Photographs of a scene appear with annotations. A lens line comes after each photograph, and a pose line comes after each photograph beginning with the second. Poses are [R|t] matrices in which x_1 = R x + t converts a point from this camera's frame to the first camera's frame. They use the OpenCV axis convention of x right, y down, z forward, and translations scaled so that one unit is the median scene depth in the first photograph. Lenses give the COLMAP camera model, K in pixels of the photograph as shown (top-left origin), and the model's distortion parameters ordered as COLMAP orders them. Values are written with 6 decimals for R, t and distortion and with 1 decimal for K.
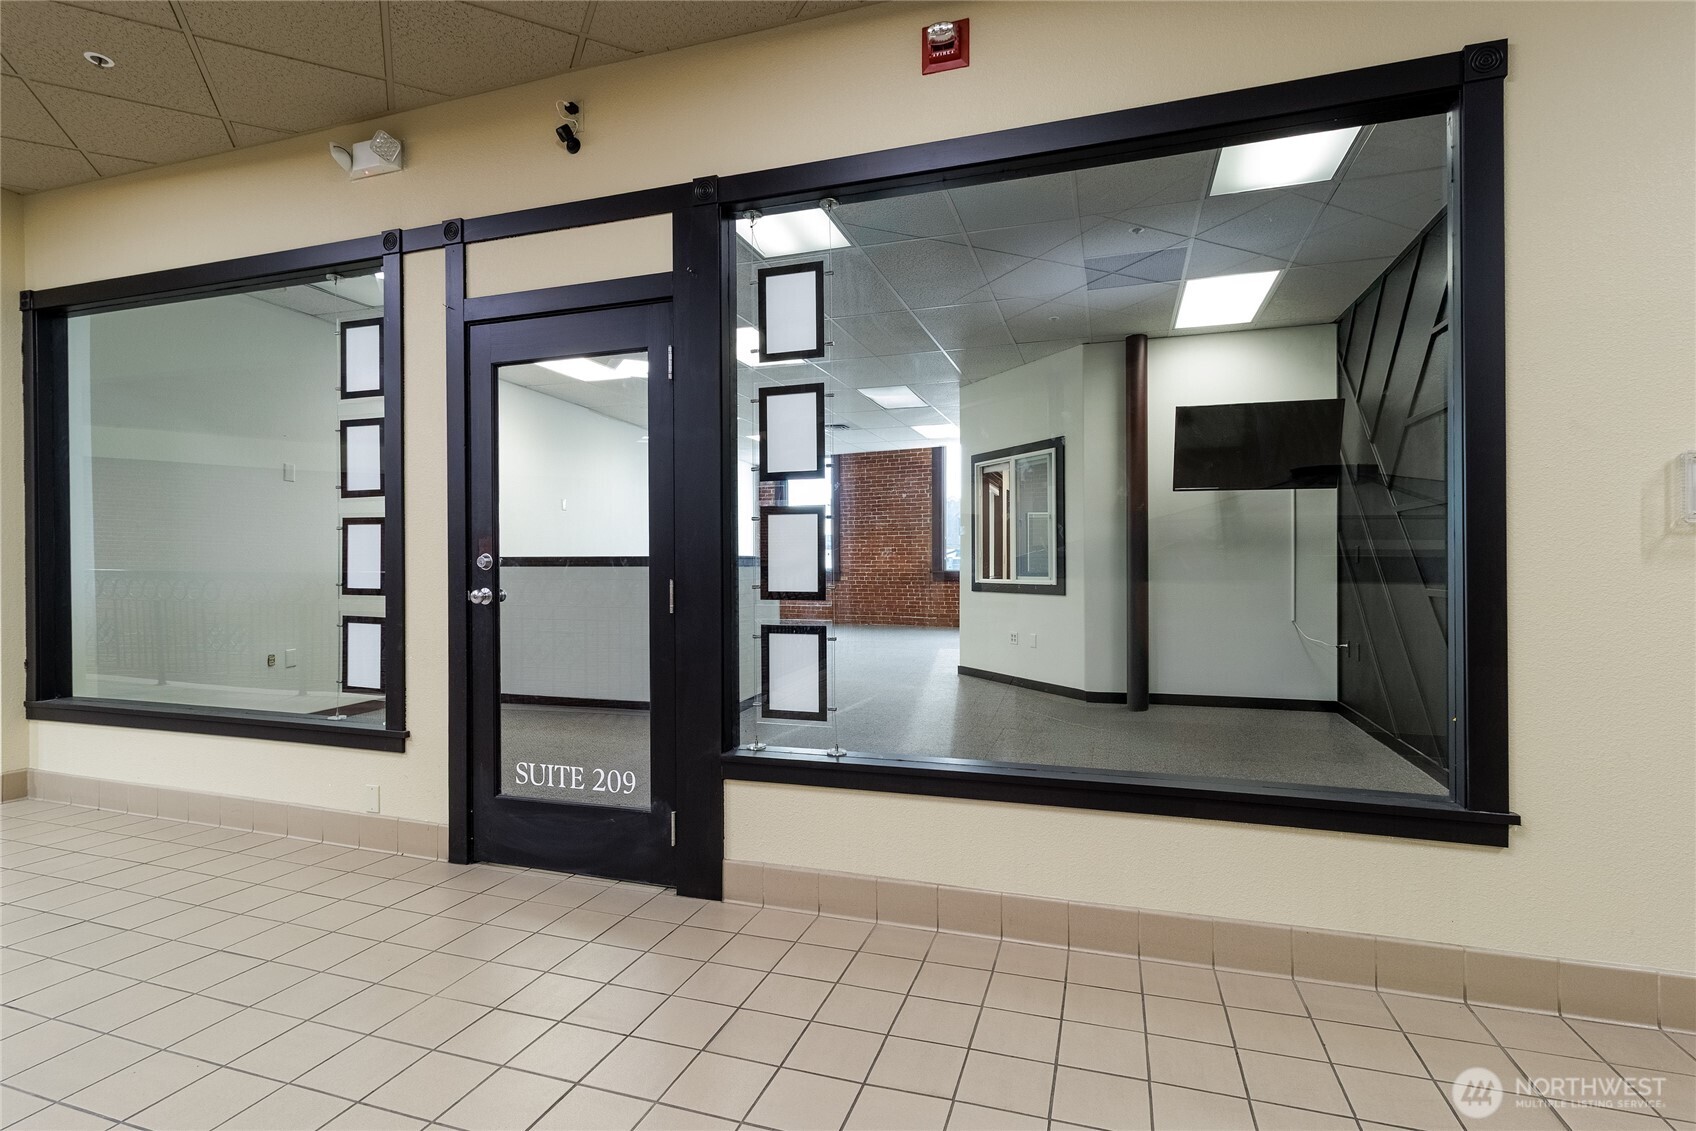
lens RADIAL K [[831.3, 0, 859.4], [0, 831.3, 569.0], [0, 0, 1]] dist [0.001456, -0.000004]
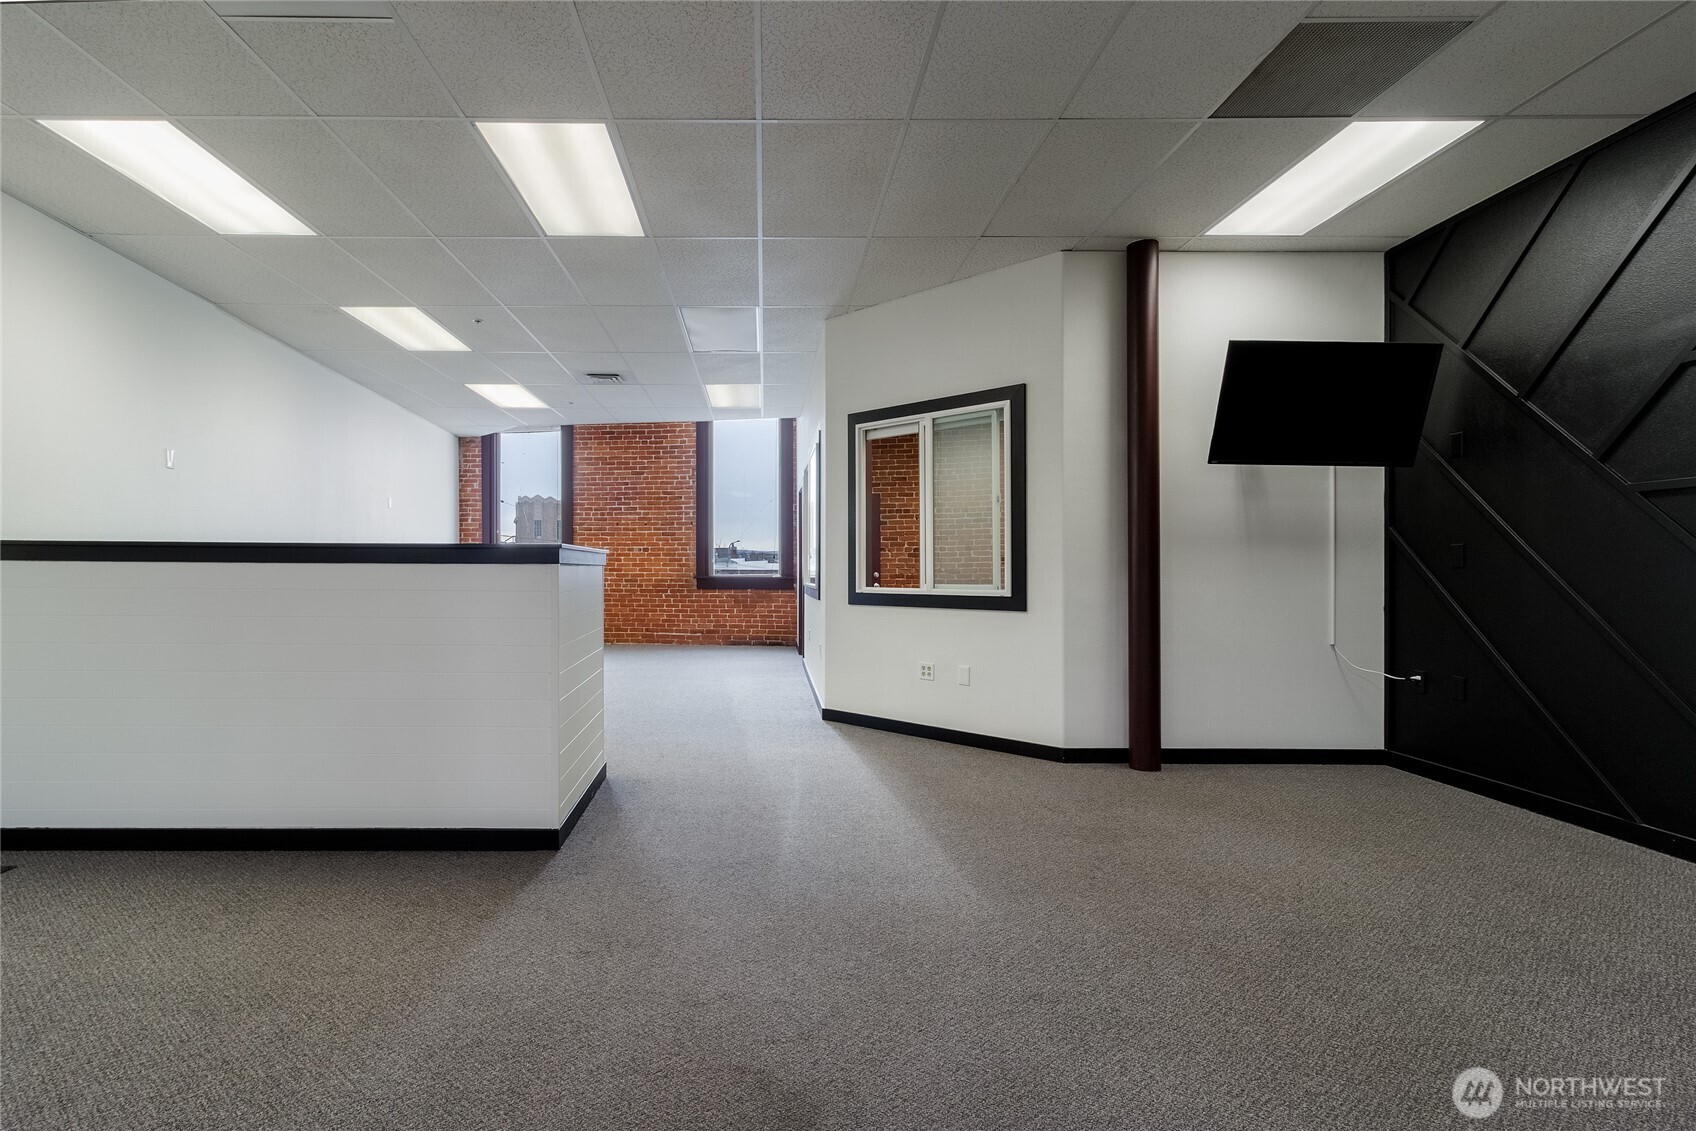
lens RADIAL K [[831.3, 0, 782.9], [0, 831.3, 581.7], [0, 0, 1]] dist [0.001456, -0.000004]
pose [[0.948477, 0.001587, 0.316842, -0.167230], [-0.004015, 0.999967, 0.007010, 0.003034], [-0.316820, -0.007921, 0.948453, 0.392951]]
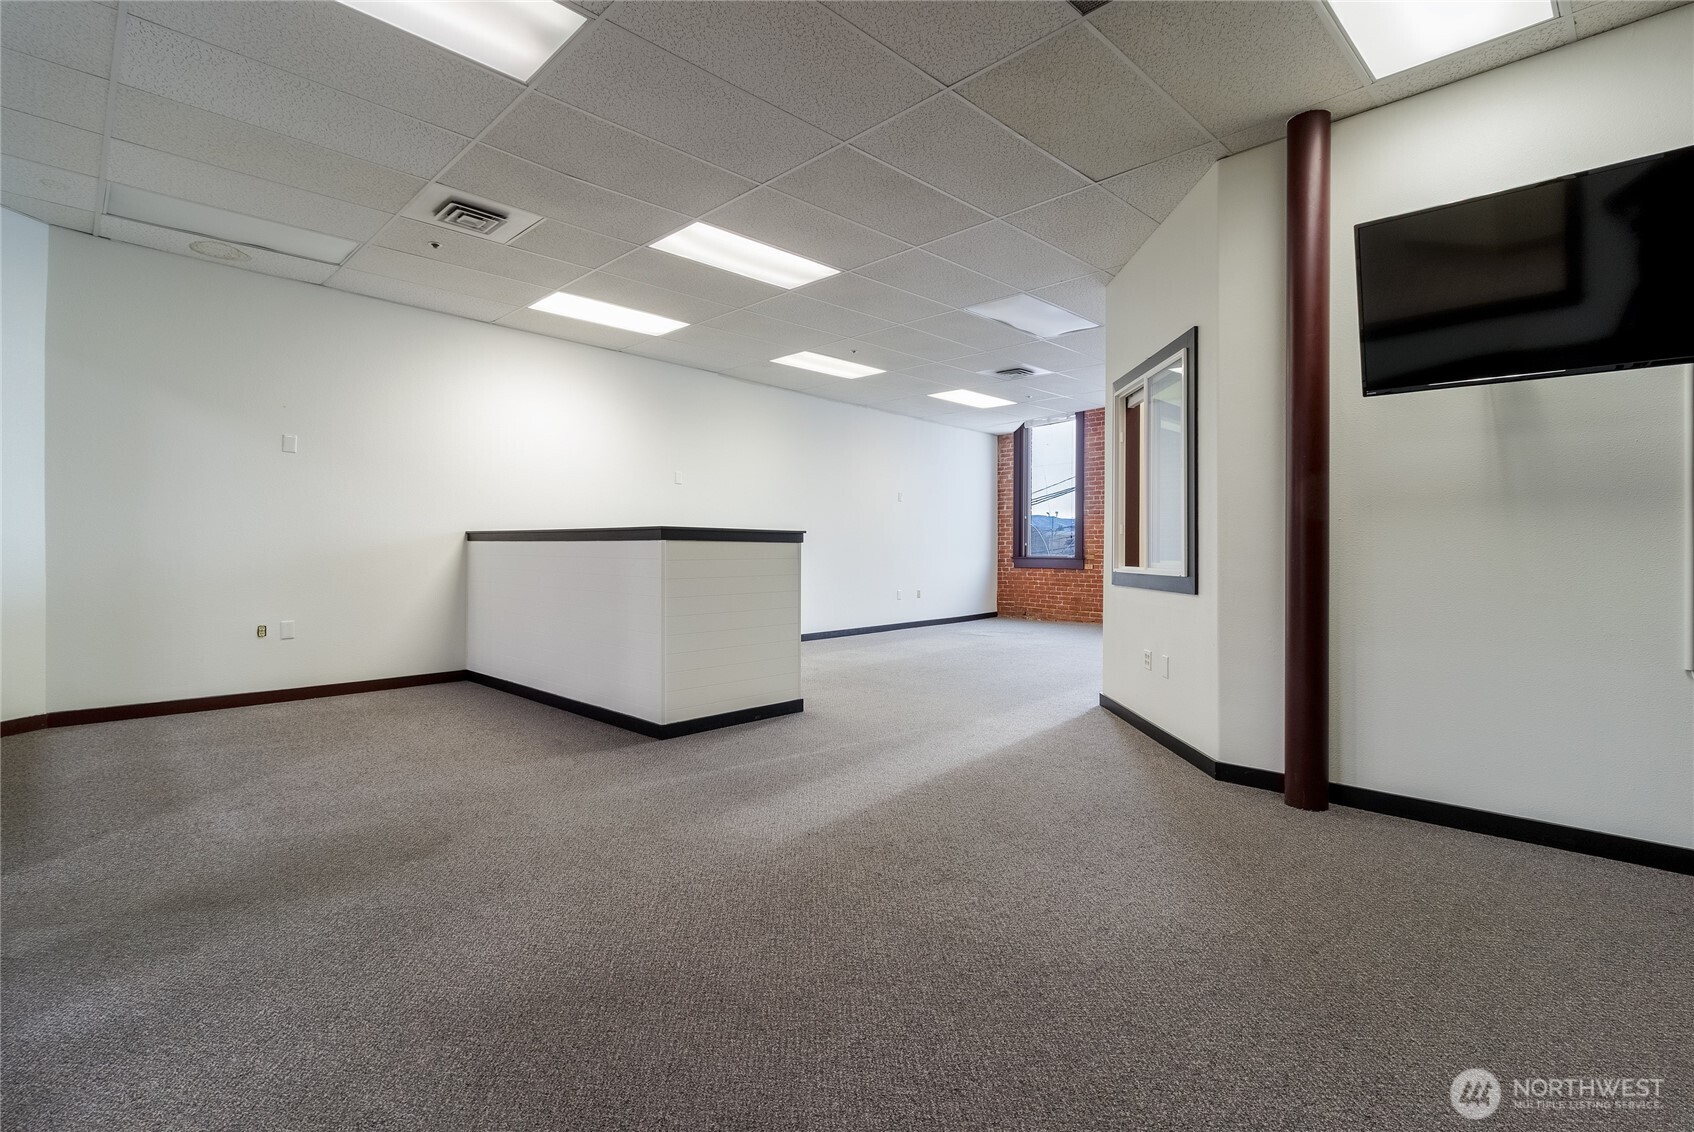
lens RADIAL K [[830.3, 0, 848.1], [0, 830.3, 551.3], [0, 0, 1]] dist [0.001456, -0.000004]
pose [[0.886392, 0.009465, -0.462838, 0.295036], [-0.013995, 0.999882, -0.006355, 0.008706], [0.462723, 0.012110, 0.886420, 0.353251]]
